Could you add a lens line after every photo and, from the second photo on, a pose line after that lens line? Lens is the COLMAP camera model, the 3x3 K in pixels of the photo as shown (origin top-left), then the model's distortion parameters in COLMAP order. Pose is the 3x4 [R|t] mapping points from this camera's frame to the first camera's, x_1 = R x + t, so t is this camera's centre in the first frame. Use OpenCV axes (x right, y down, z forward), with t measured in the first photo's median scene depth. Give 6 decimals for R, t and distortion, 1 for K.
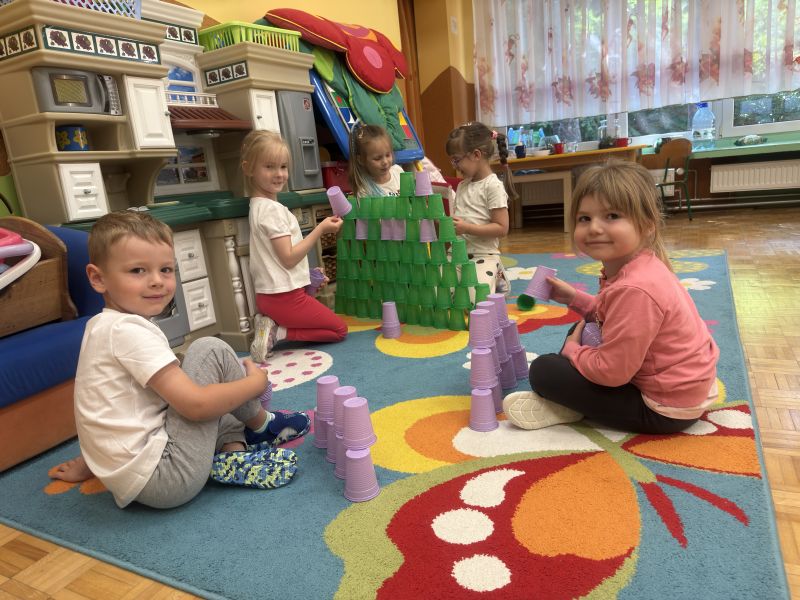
lens RADIAL K [[557.8, 0, 400.0], [0, 557.8, 300.0], [0, 0, 1]] dist [0.007762, -0.025316]
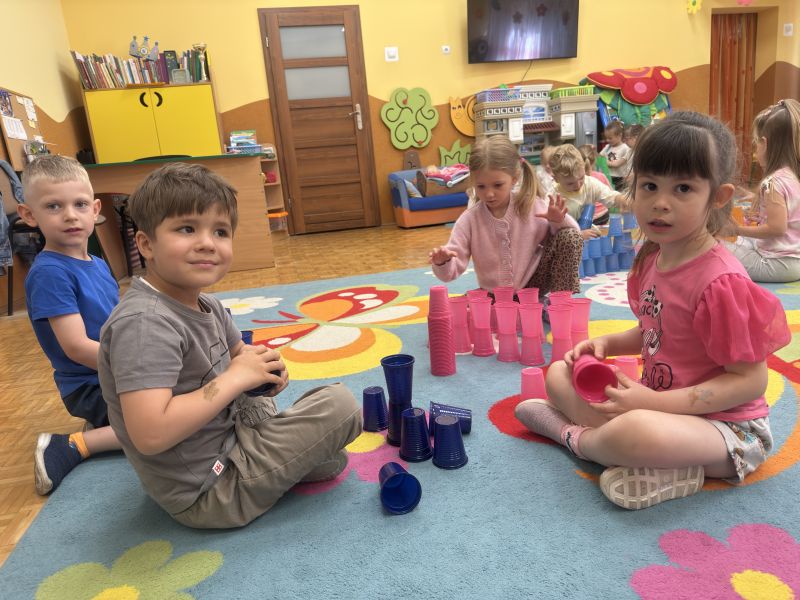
lens RADIAL K [[557.8, 0, 400.0], [0, 557.8, 300.0], [0, 0, 1]] dist [0.007762, -0.025316]
pose [[0.641398, 0.219515, -0.735134, 1.232469], [-0.151945, 0.975559, 0.158736, 0.149740], [0.752012, 0.009887, 0.659075, -1.154006]]
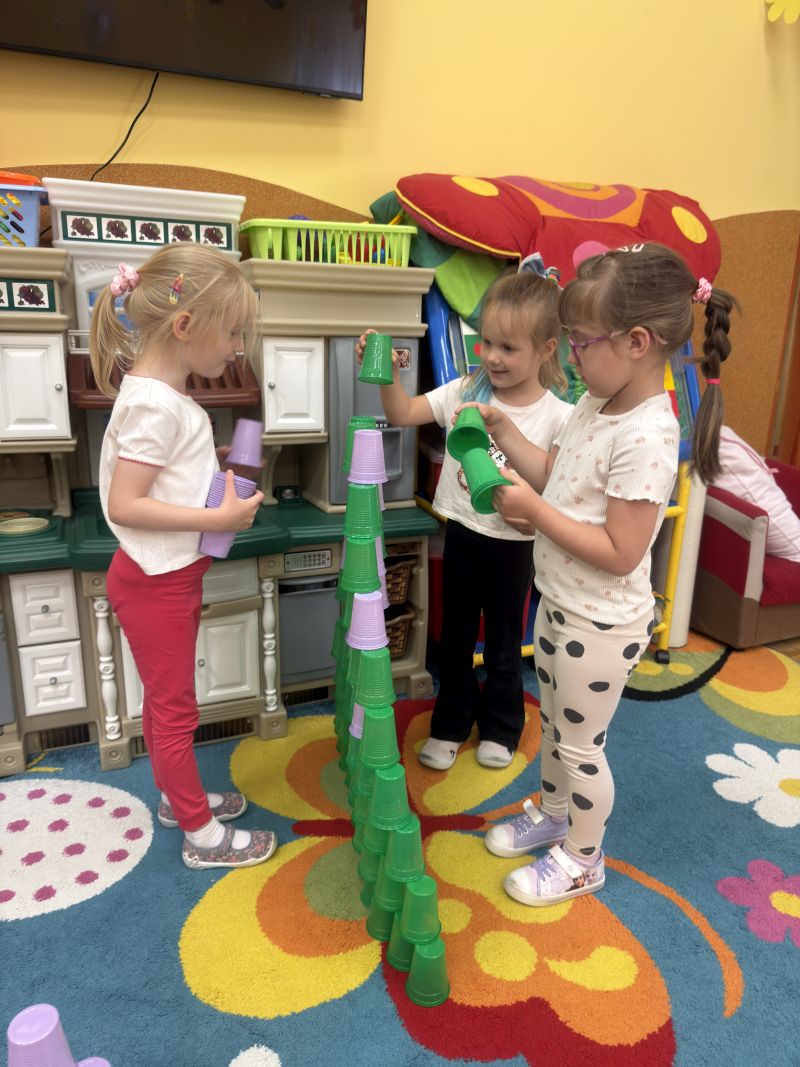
lens RADIAL K [[761.2, 0, 400.0], [0, 761.2, 533.5], [0, 0, 1]] dist [0.007184, -0.025564]
pose [[0.763503, 0.303681, -0.569949, 0.326915], [-0.252507, 0.952661, 0.169341, -0.326886], [0.594394, 0.014623, 0.804041, 0.414684]]
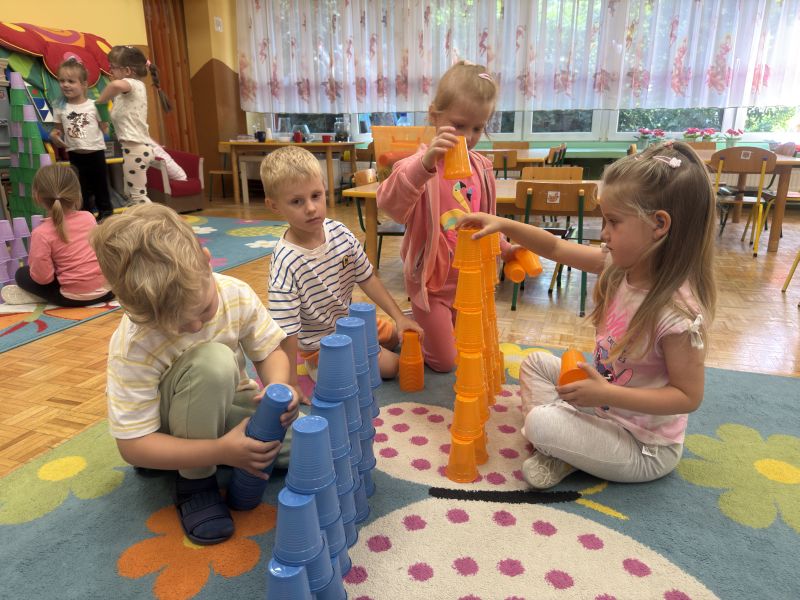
lens RADIAL K [[570.6, 0, 394.5], [0, 570.6, 291.3], [0, 0, 1]] dist [0.022571, -0.042190]
pose [[0.988312, 0.060407, 0.139966, 0.649427], [-0.065964, 0.997194, 0.035402, 0.019869], [-0.137434, -0.044221, 0.989523, -0.568002]]
